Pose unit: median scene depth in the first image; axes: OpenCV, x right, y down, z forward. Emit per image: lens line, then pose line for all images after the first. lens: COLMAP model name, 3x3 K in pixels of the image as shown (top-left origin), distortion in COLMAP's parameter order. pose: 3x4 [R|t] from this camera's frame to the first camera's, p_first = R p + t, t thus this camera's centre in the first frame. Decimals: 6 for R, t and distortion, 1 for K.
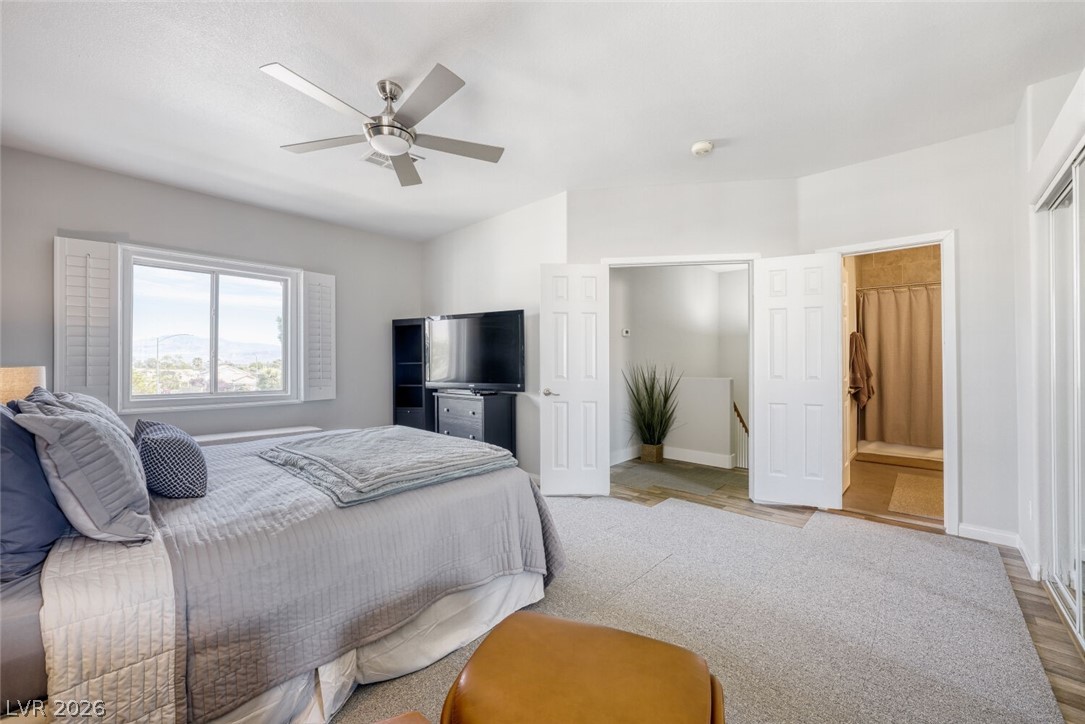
lens RADIAL K [[423.3, 0, 540.1], [0, 423.3, 359.3], [0, 0, 1]] dist [-0.018600, 0.005682]
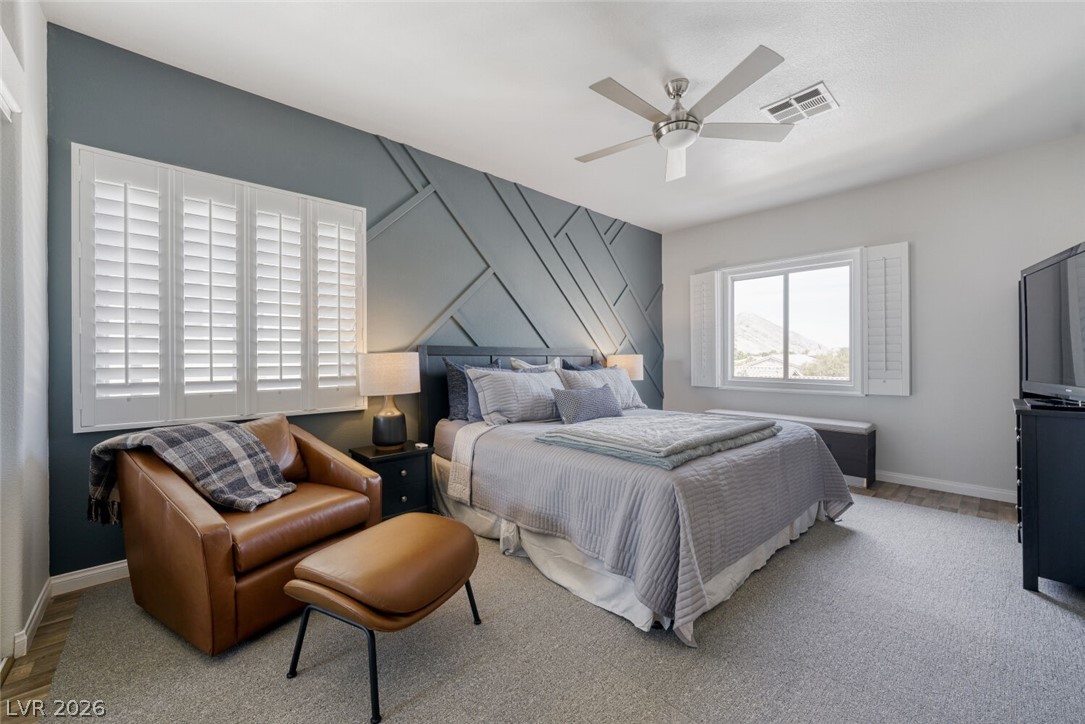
lens RADIAL K [[423.3, 0, 540.1], [0, 423.3, 359.3], [0, 0, 1]] dist [-0.018600, 0.005682]
pose [[-0.094266, 0.007020, -0.995522, 0.476611], [0.012294, 0.999907, 0.005887, 0.013955], [0.995471, -0.011684, -0.094344, 0.499733]]
